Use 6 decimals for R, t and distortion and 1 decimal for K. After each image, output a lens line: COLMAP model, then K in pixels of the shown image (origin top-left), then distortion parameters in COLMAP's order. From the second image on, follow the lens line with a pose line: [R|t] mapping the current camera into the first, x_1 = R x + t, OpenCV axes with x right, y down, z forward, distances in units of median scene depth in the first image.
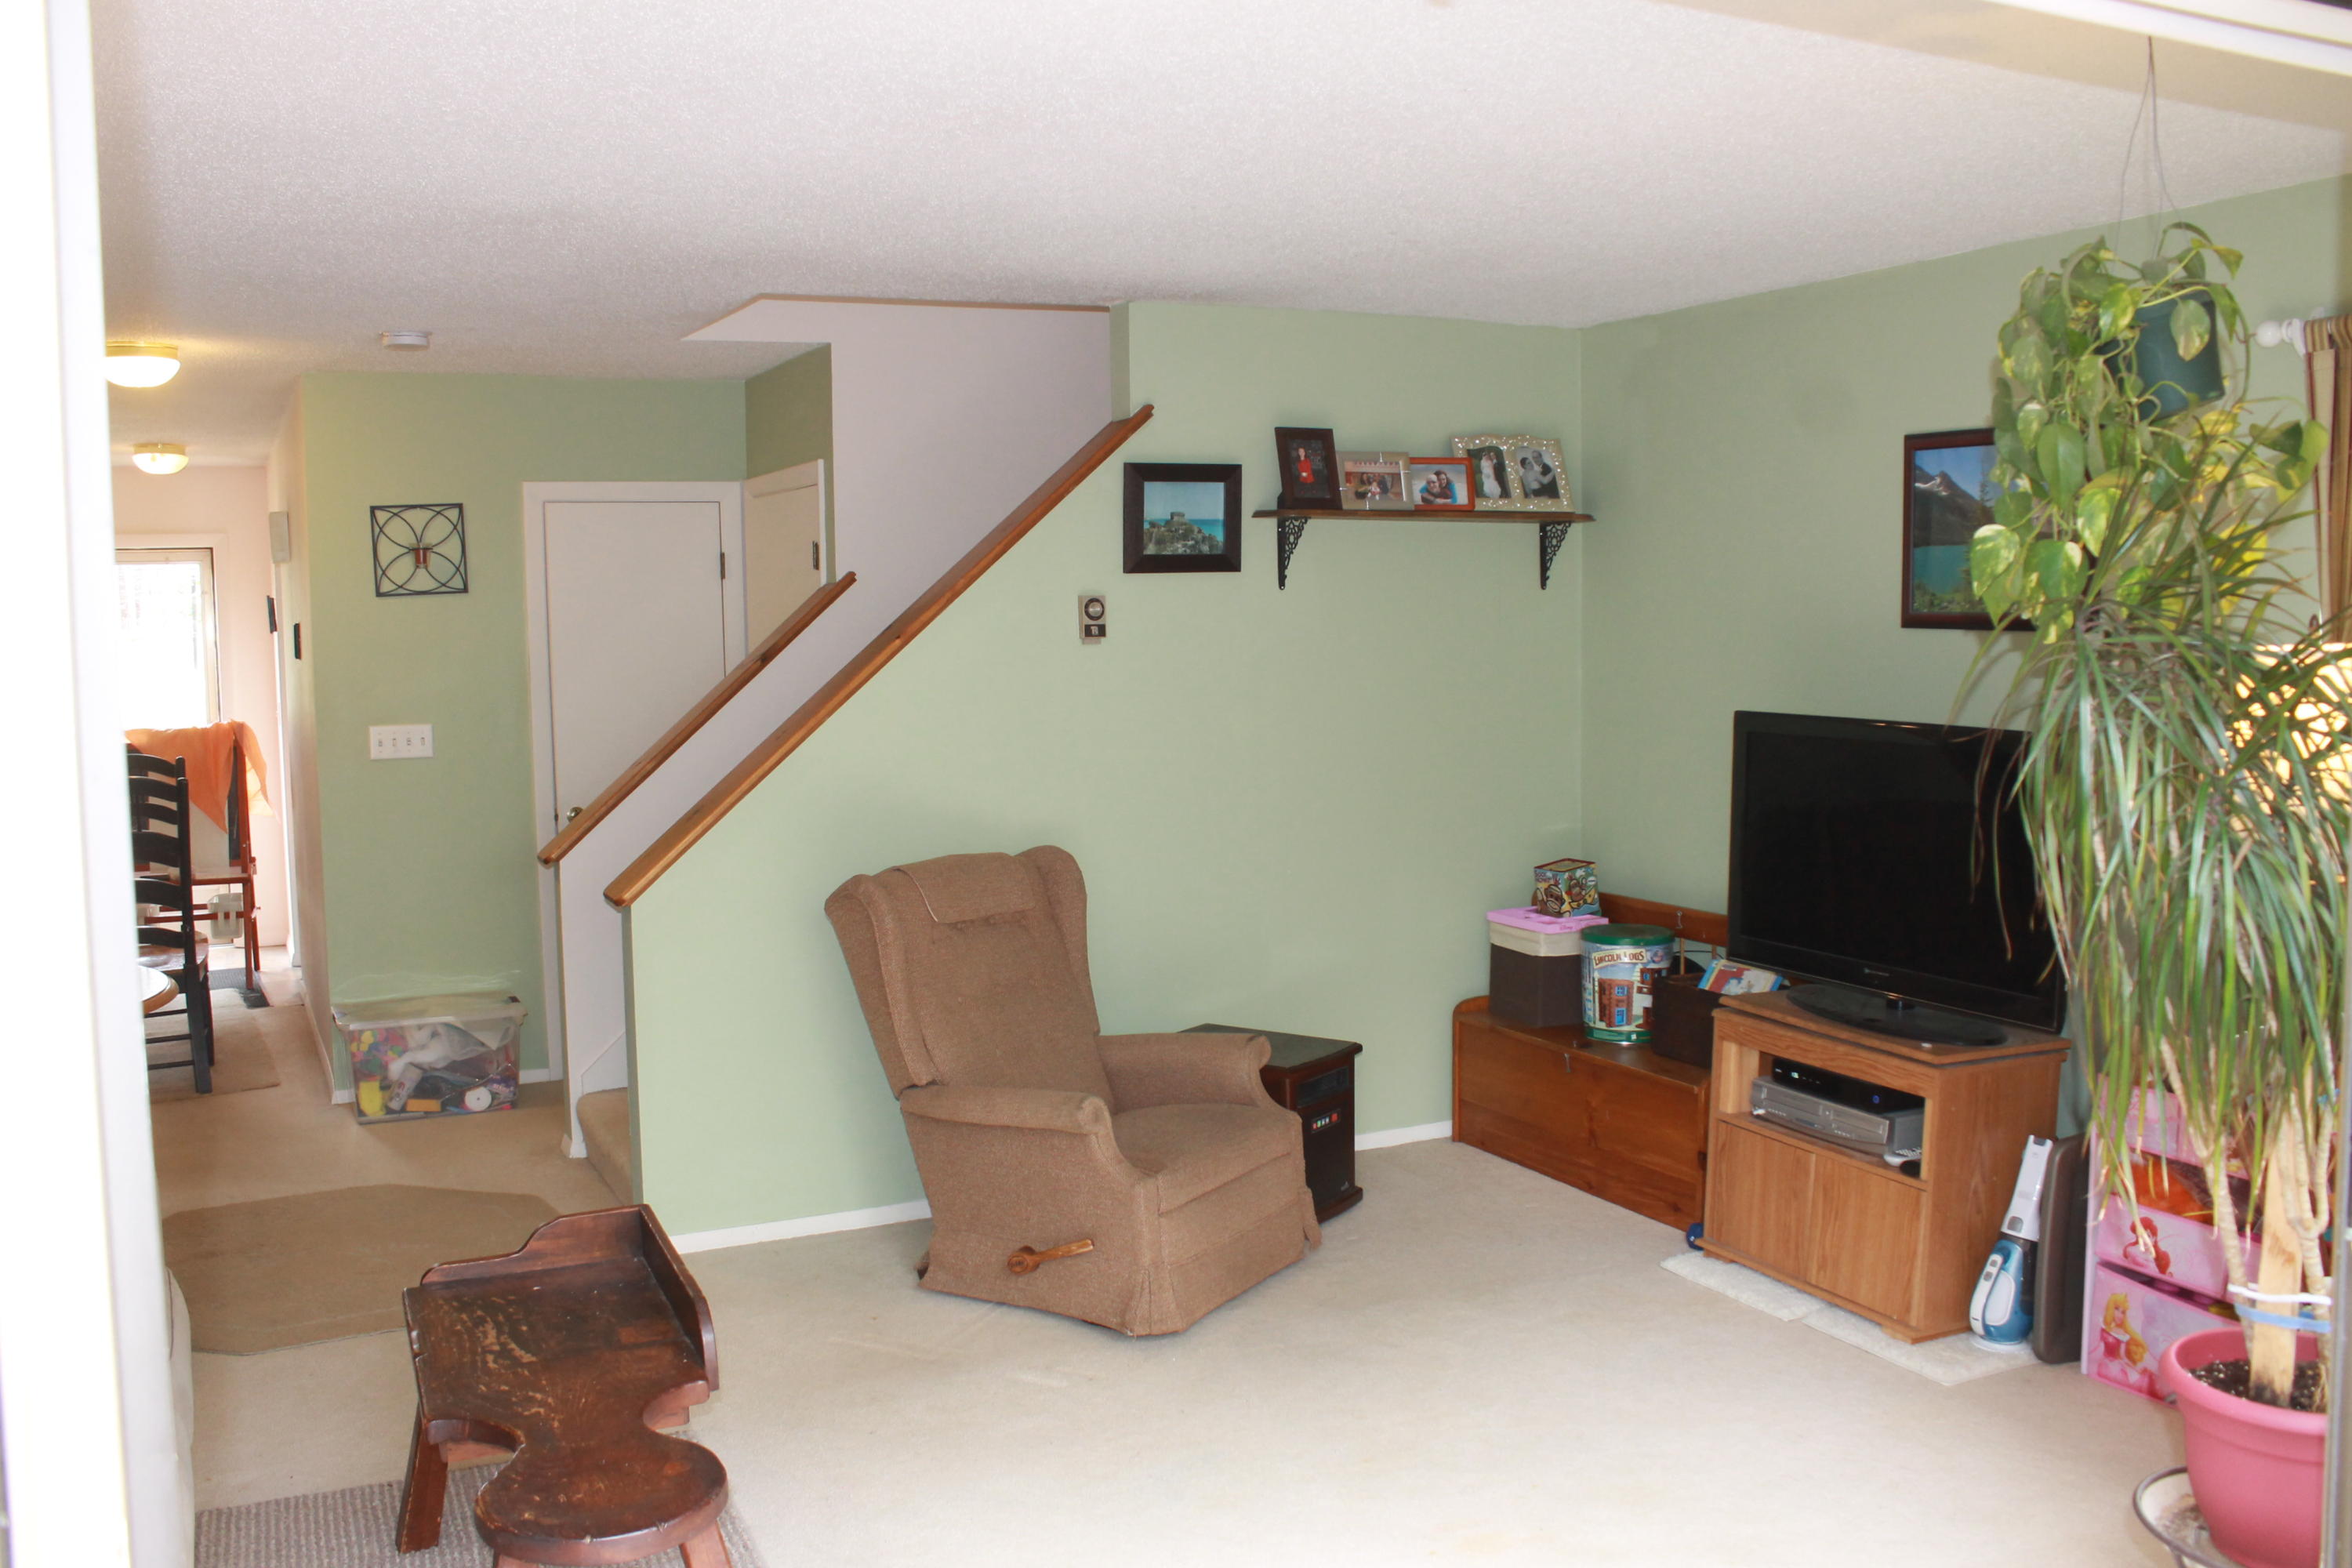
lens RADIAL K [[1993.5, 0, 1176.0], [0, 1993.5, 784.0], [0, 0, 1]] dist [-0.165774, 0.153407]
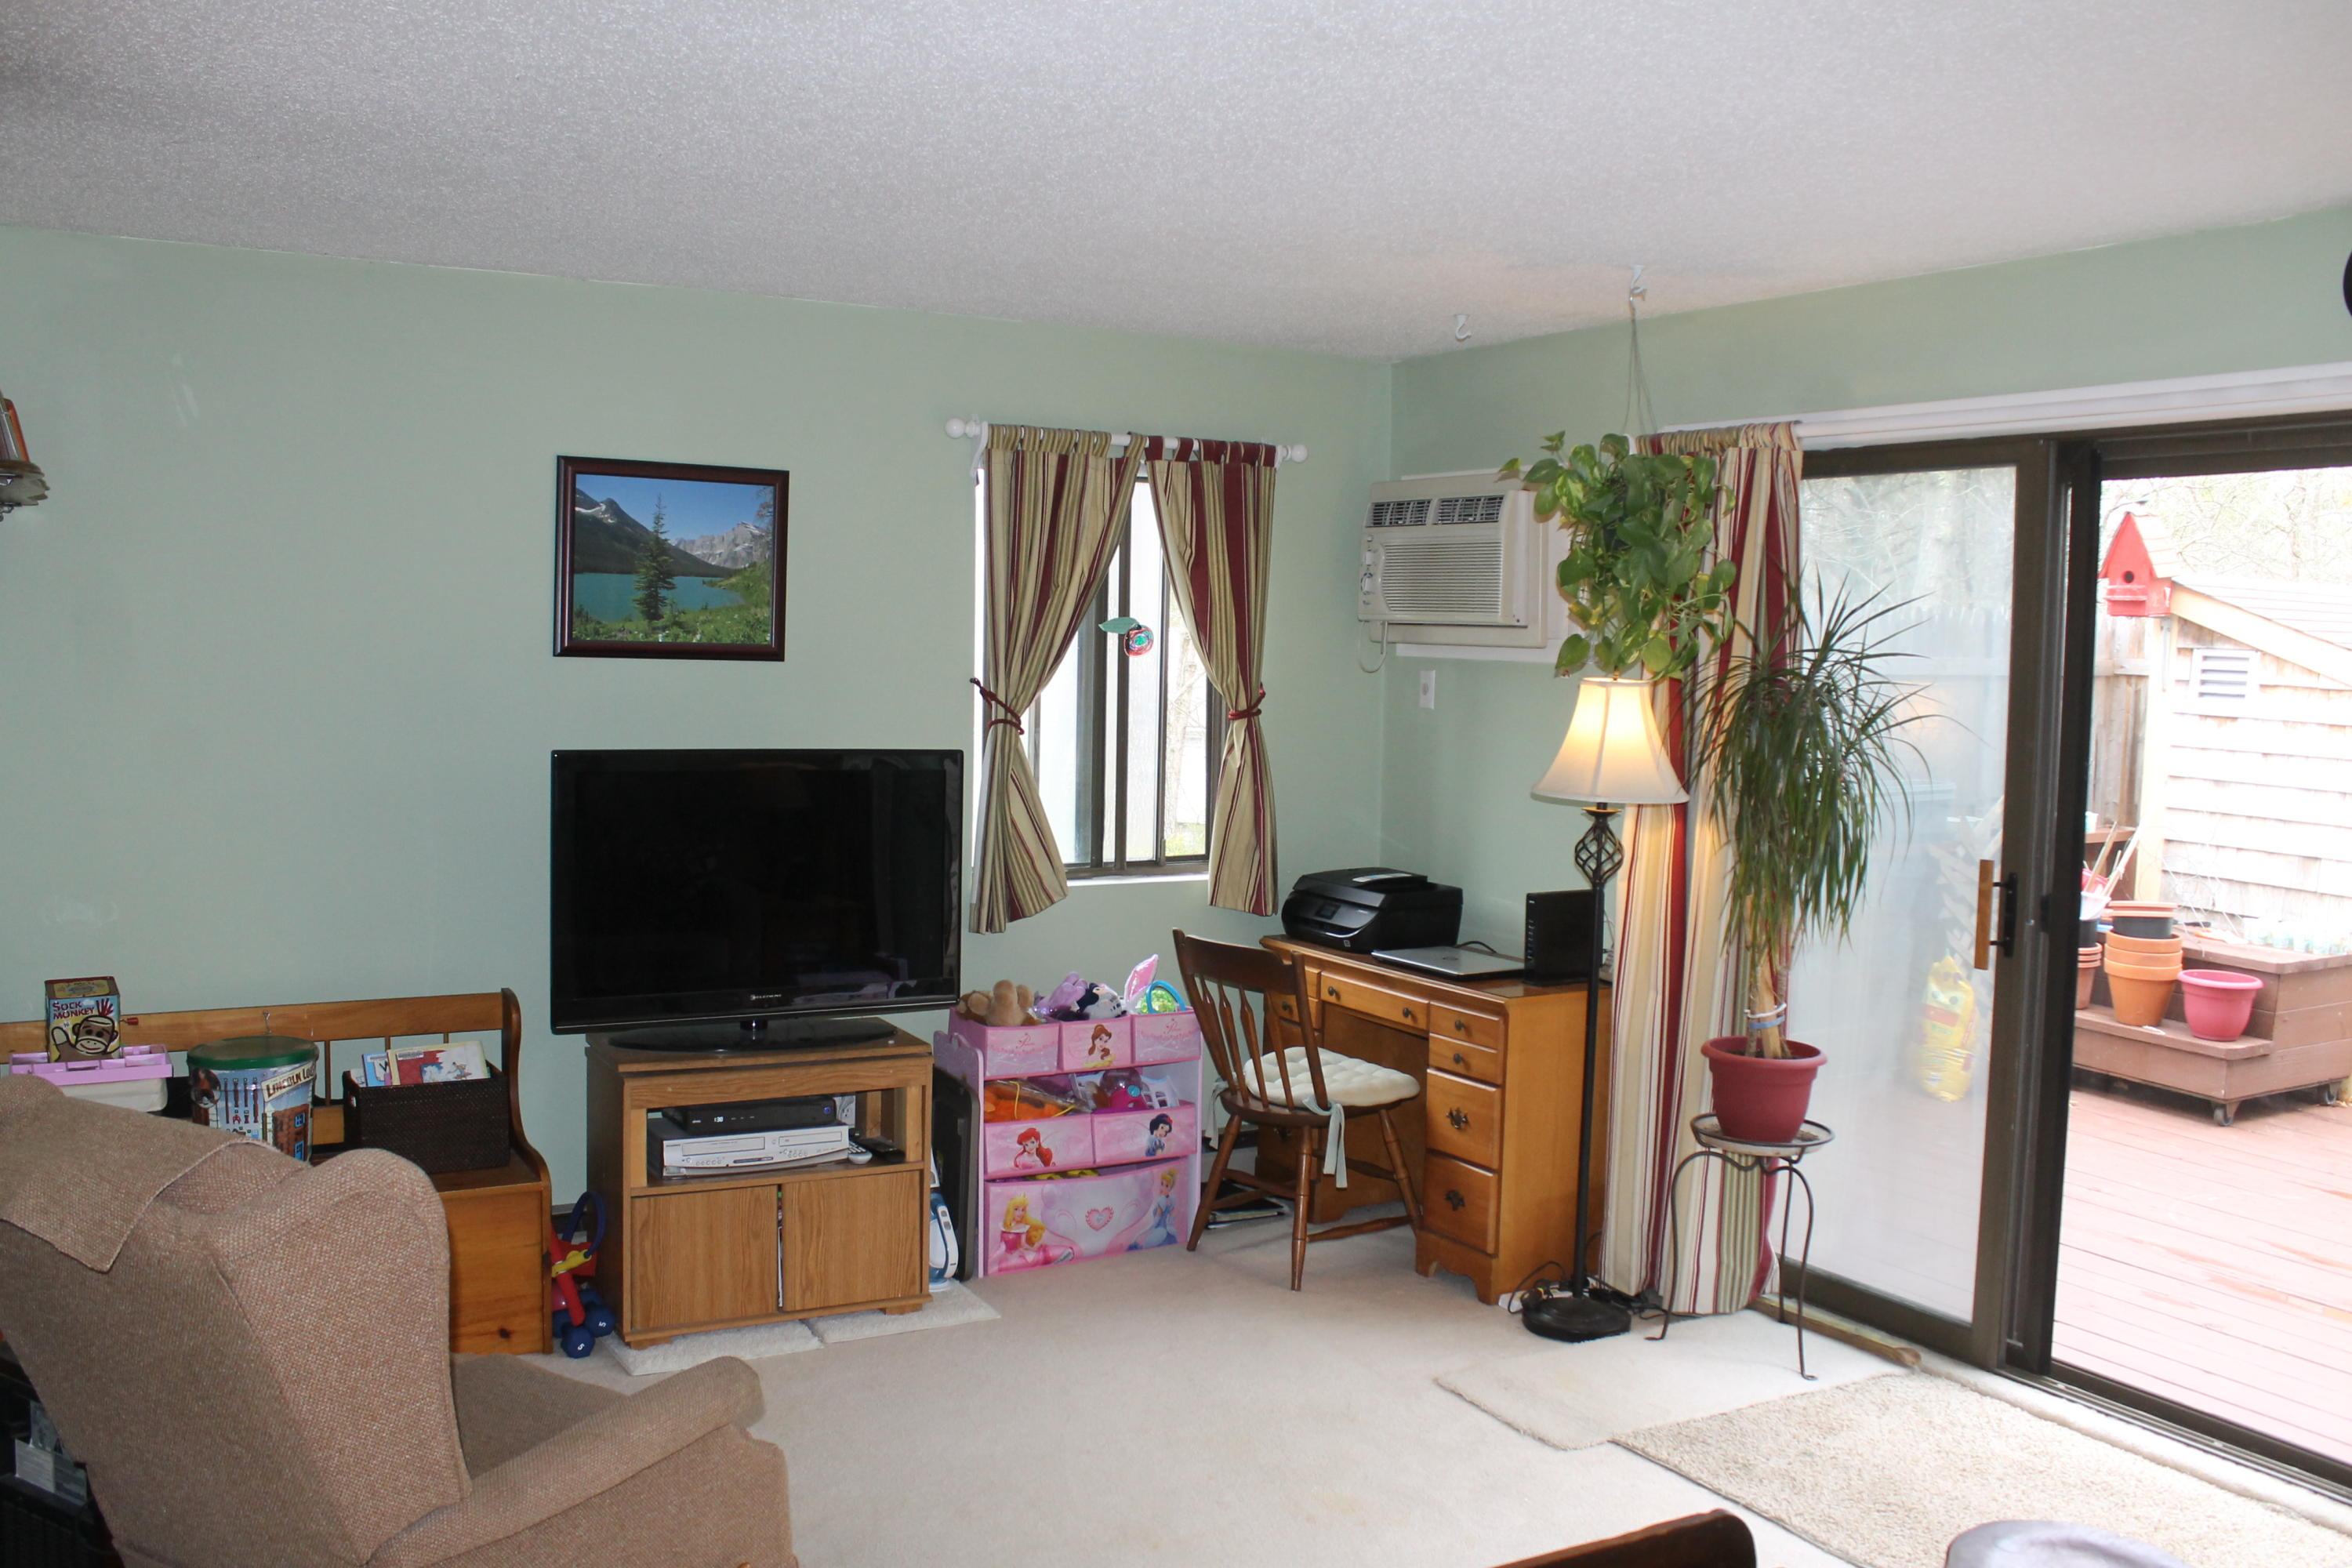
lens RADIAL K [[1993.5, 0, 1176.0], [0, 1993.5, 784.0], [0, 0, 1]] dist [-0.165774, 0.153407]
pose [[-0.068192, -0.060003, 0.995866, -0.649781], [0.068514, 0.995552, 0.064676, -0.063056], [-0.995317, 0.072642, -0.063777, 0.812627]]
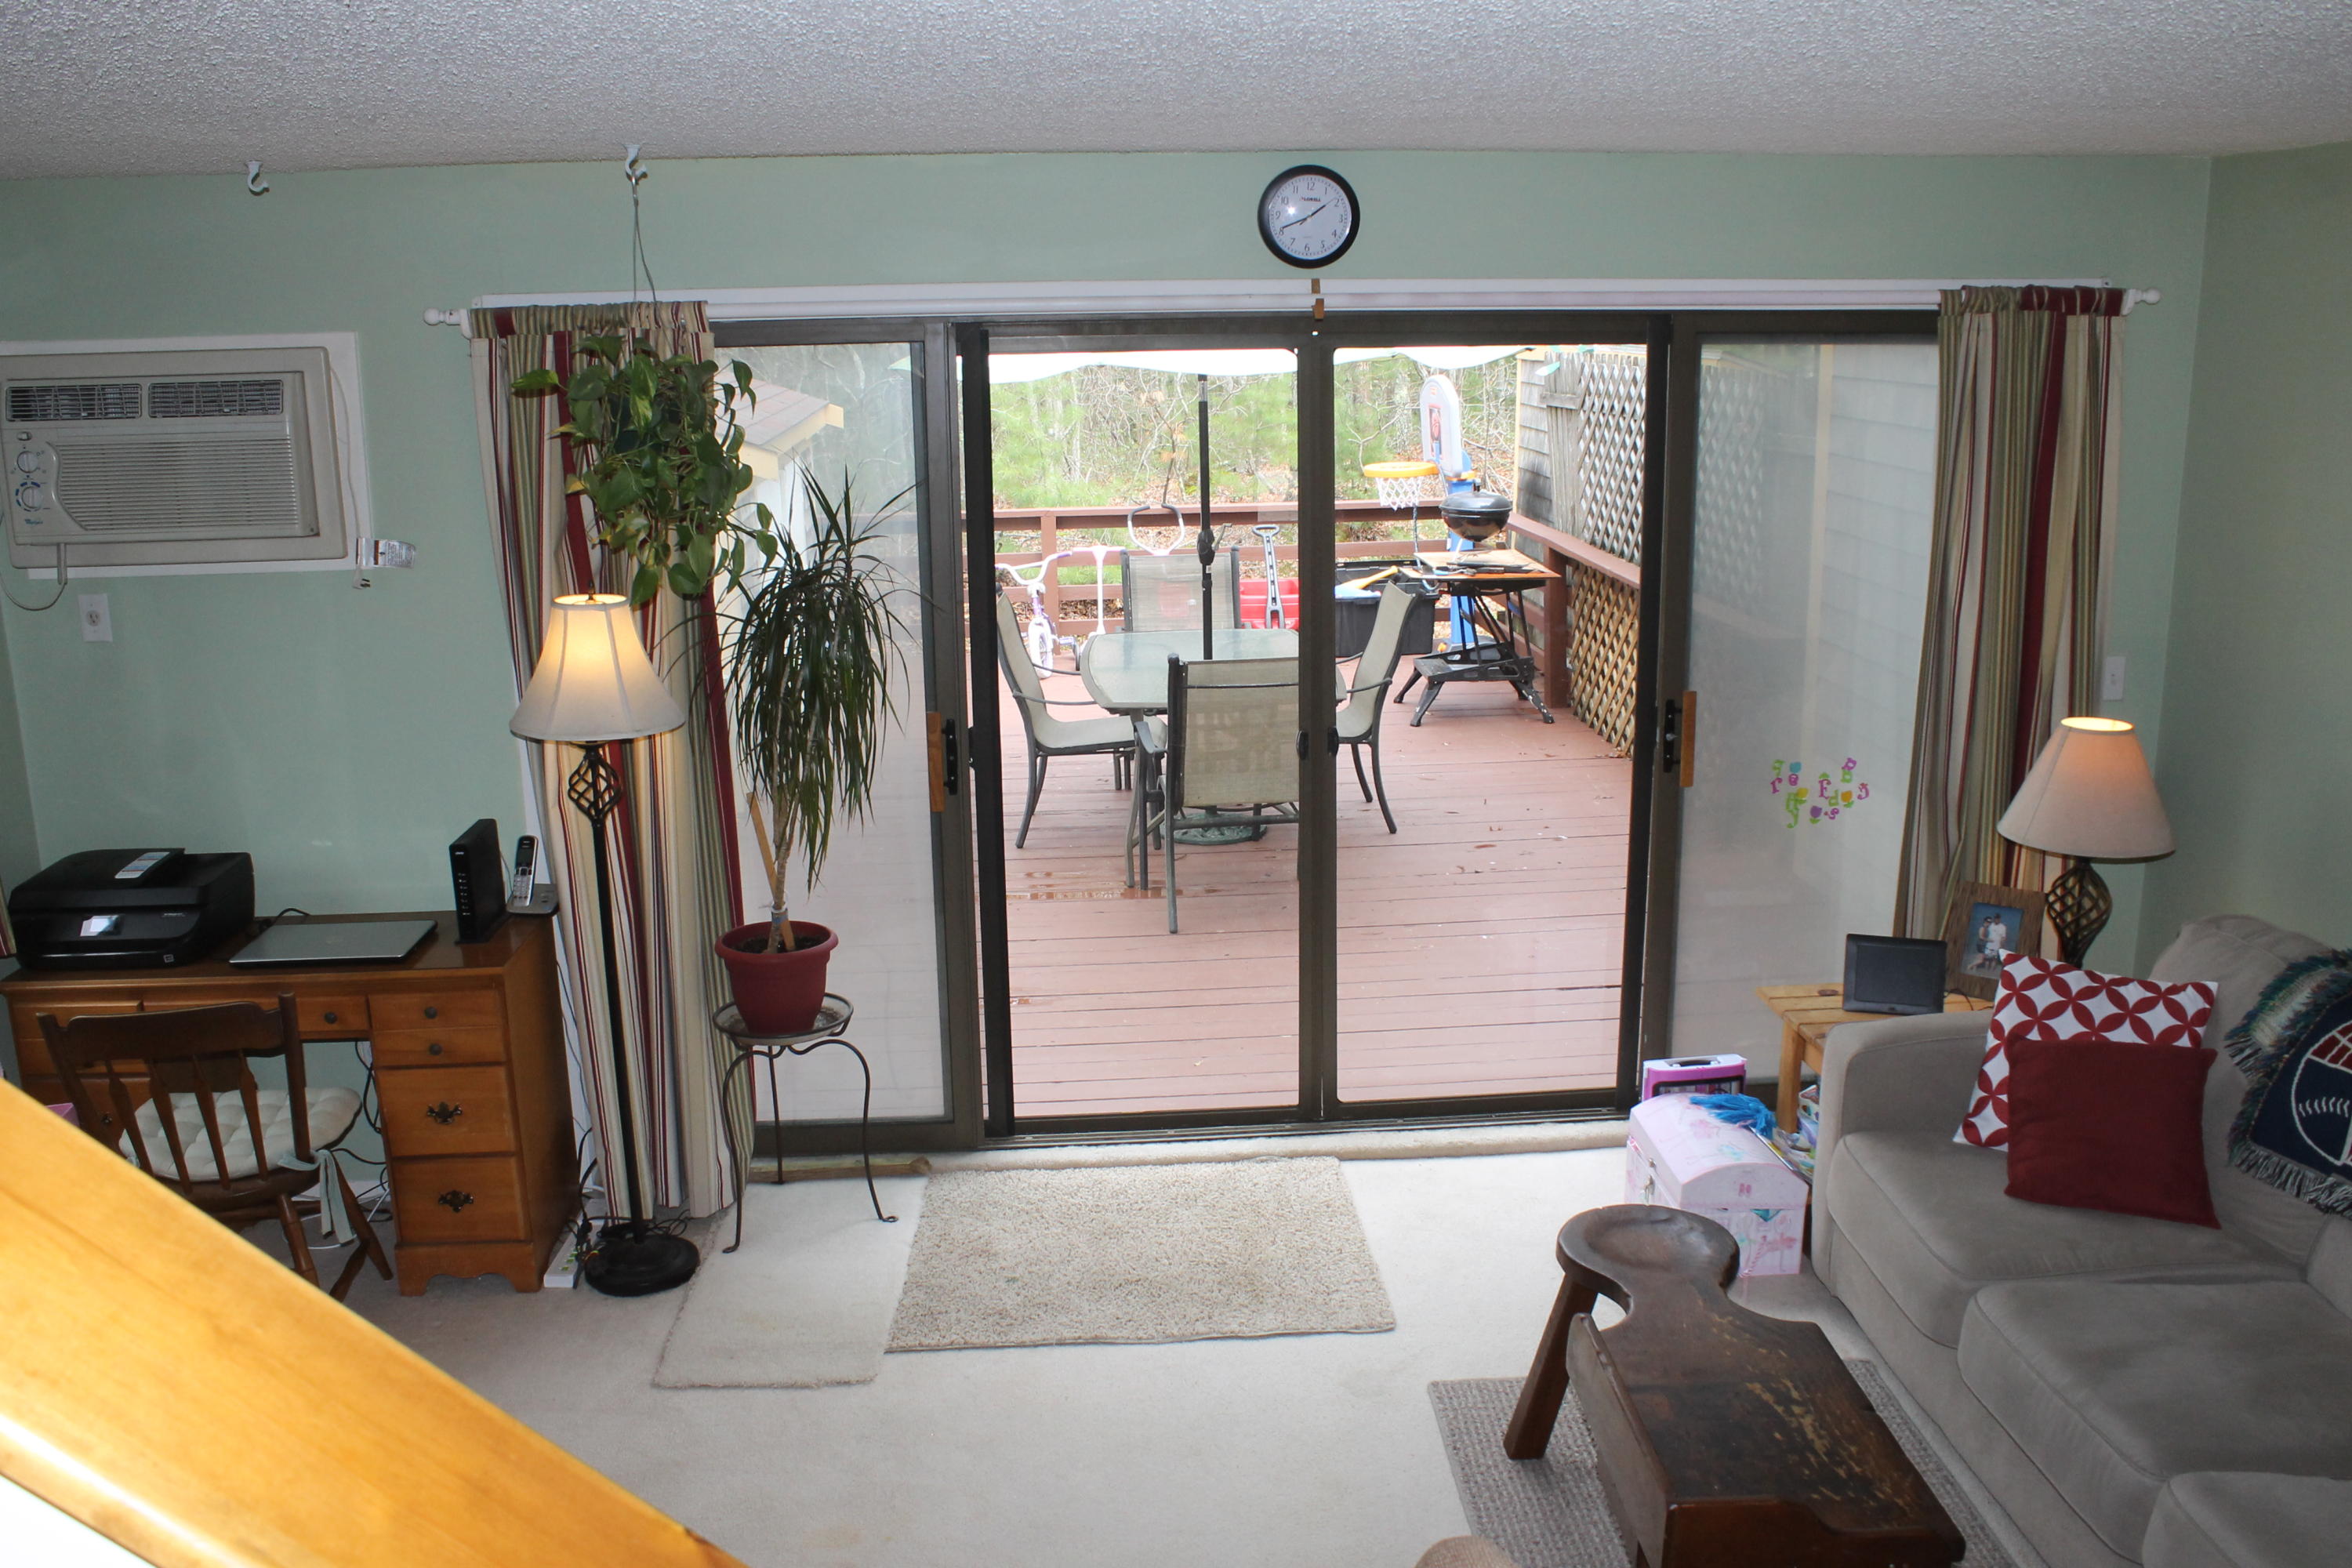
lens RADIAL K [[1993.5, 0, 1176.0], [0, 1993.5, 784.0], [0, 0, 1]] dist [-0.165774, 0.153407]
pose [[-0.922632, -0.062105, 0.380648, -0.272366], [0.063575, 0.948960, 0.308924, -0.213269], [-0.380406, 0.309223, -0.871592, 1.226114]]
